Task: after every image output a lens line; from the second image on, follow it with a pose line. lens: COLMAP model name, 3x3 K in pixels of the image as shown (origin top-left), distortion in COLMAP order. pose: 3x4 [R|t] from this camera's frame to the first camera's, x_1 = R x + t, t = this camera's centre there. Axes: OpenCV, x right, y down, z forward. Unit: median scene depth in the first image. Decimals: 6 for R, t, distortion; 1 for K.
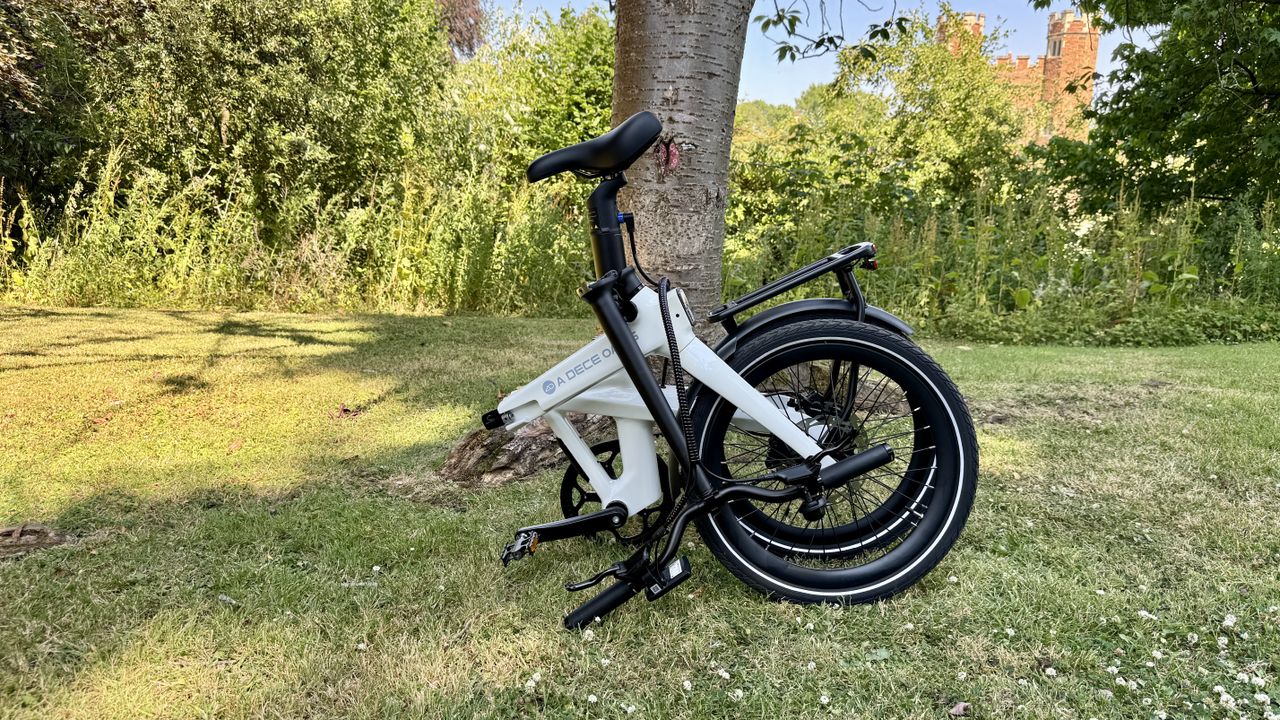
lens RADIAL K [[904.3, 0, 640.0], [0, 904.3, 360.0], [0, 0, 1]] dist [0.099734, -0.102595]
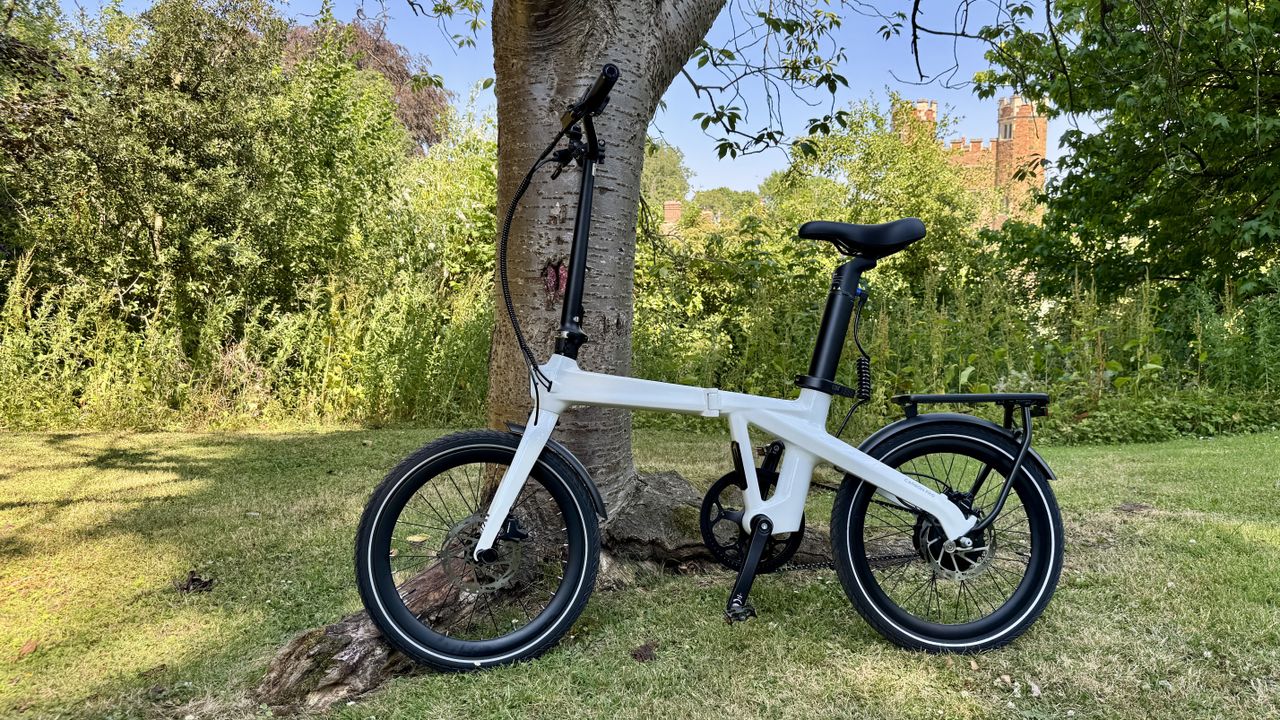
lens RADIAL K [[898.2, 0, 640.0], [0, 898.2, 360.0], [0, 0, 1]] dist [0.146763, -0.177277]
pose [[0.999215, -0.028204, 0.027812, 0.023158], [0.030592, 0.995512, -0.089559, -0.018875], [-0.025161, 0.090340, 0.995593, 0.039478]]
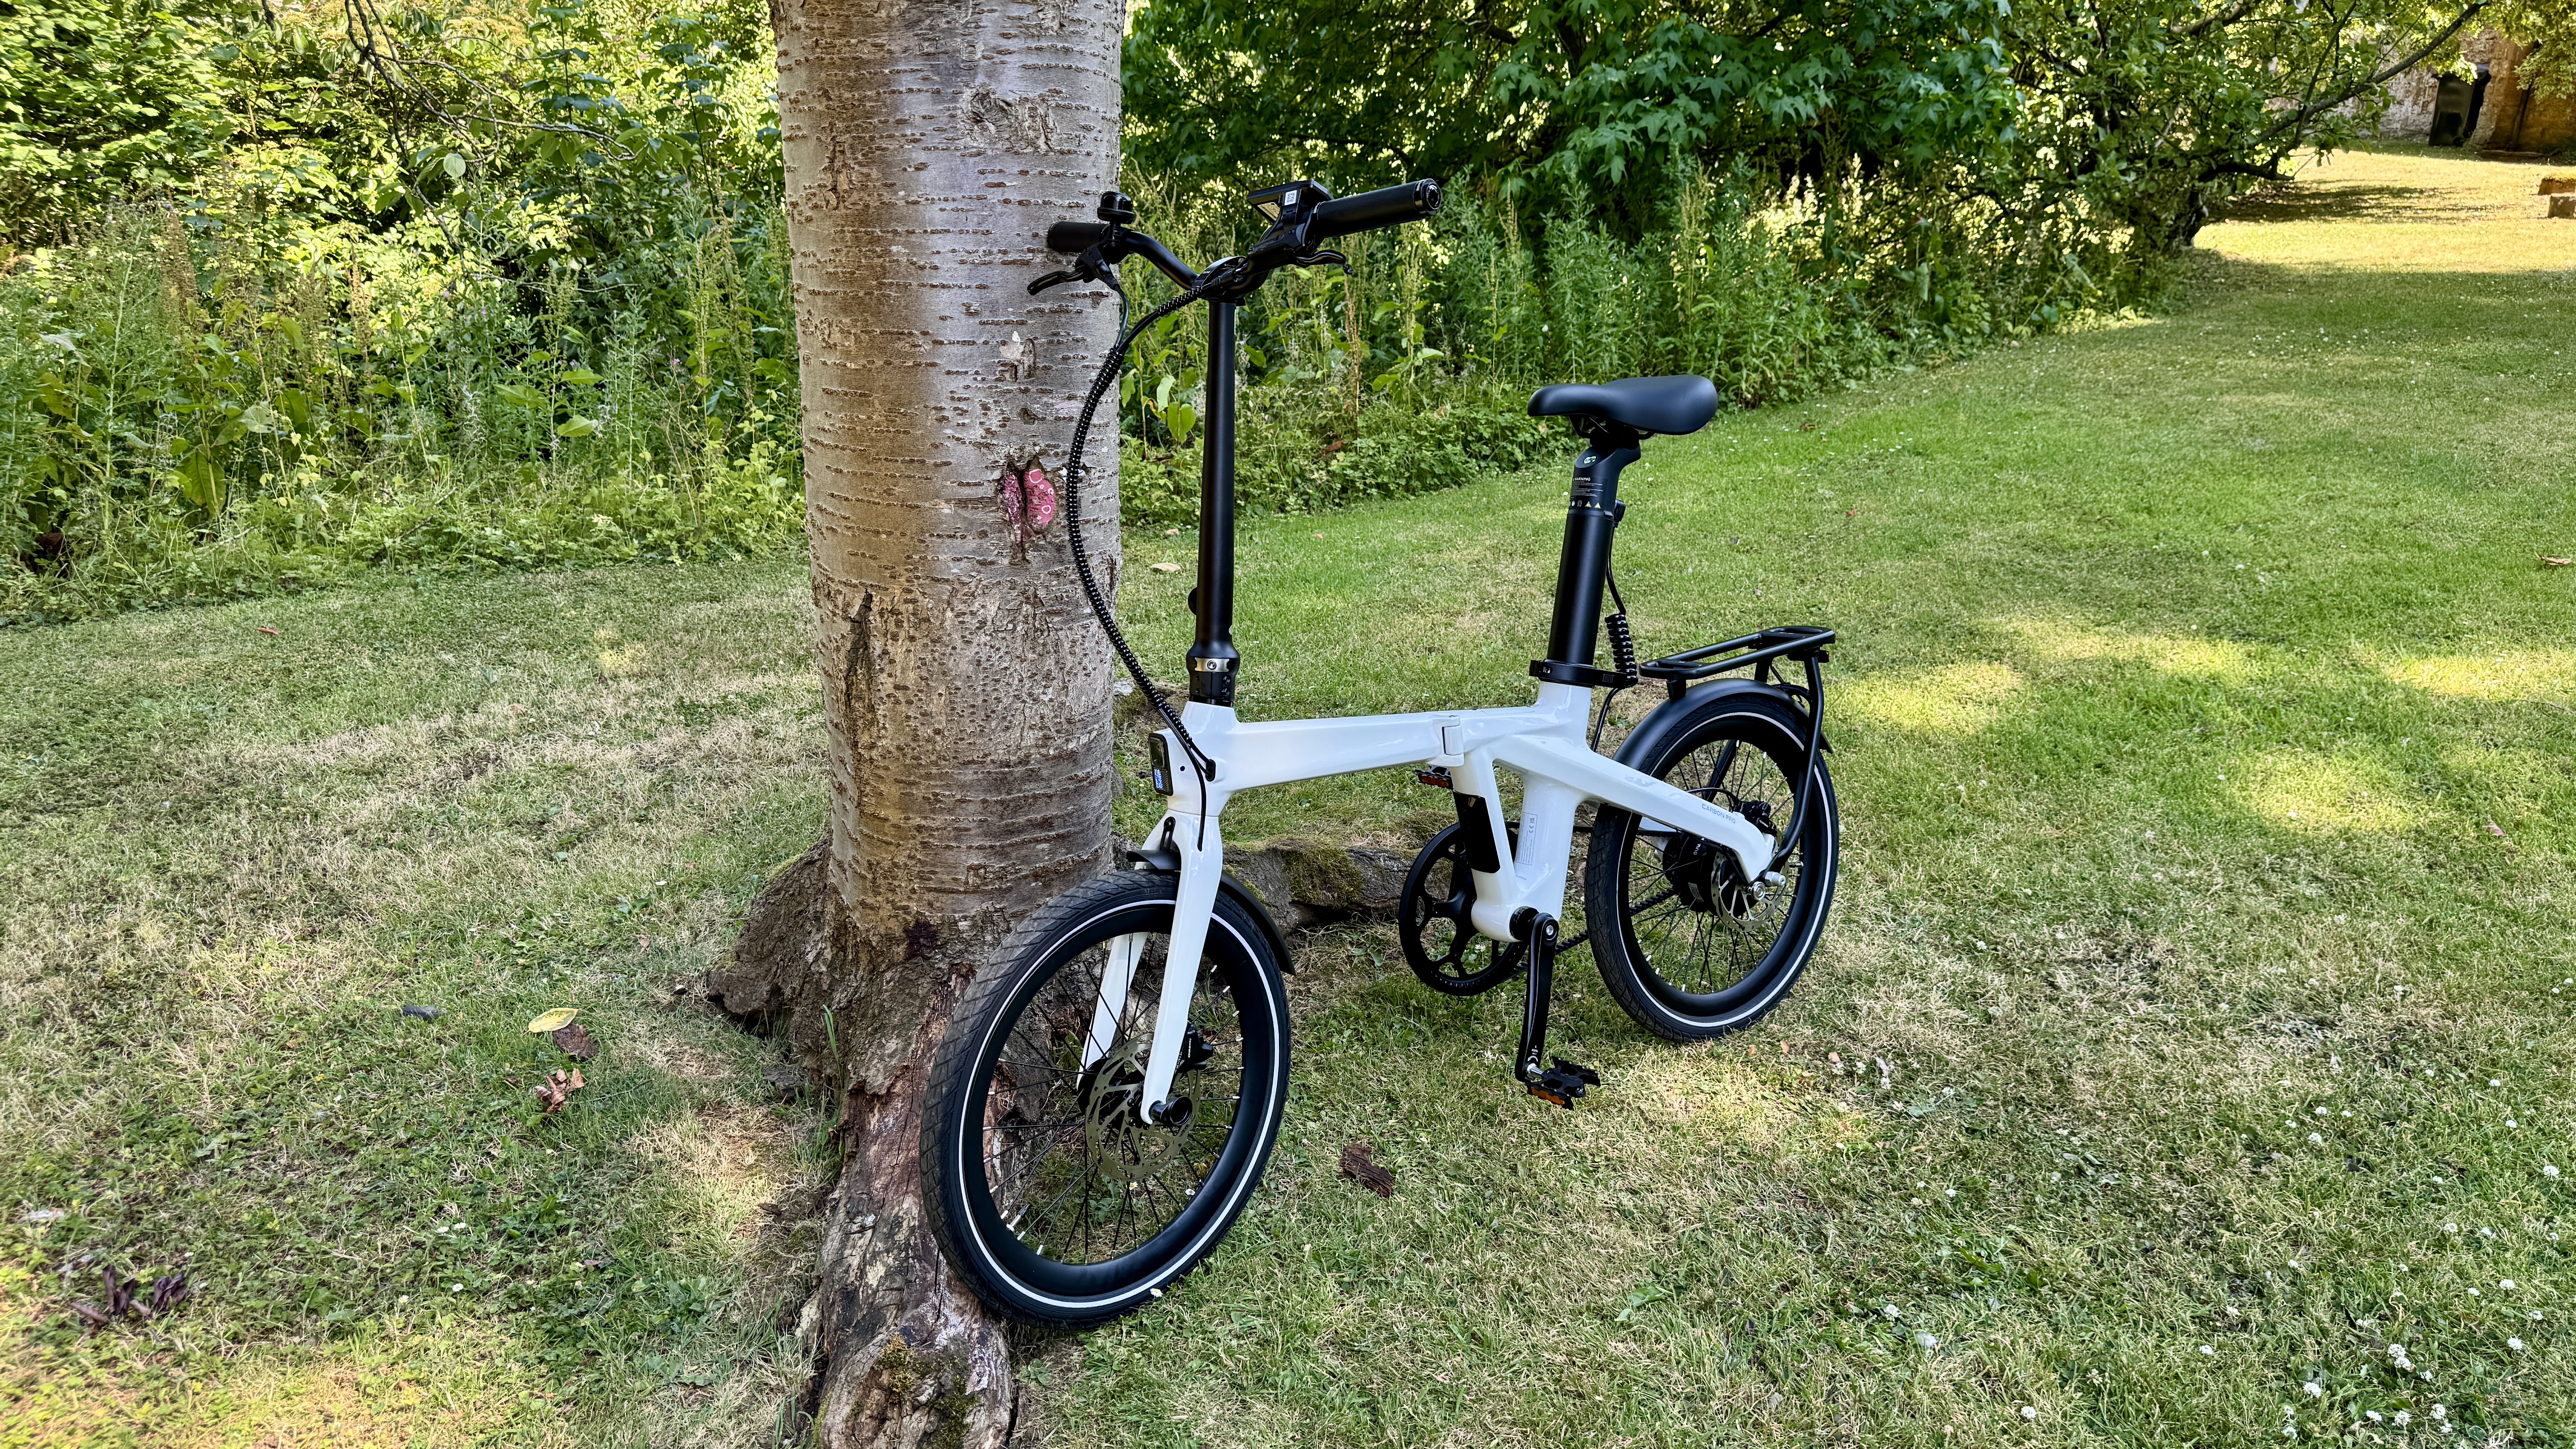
lens RADIAL K [[1807.6, 0, 1288.0], [0, 1807.6, 724.5], [0, 0, 1]] dist [0.146763, -0.177277]
pose [[0.816117, -0.211582, 0.537760, -0.094508], [0.110937, 0.970617, 0.213529, -0.079870], [-0.567138, -0.114608, 0.815610, 0.066456]]
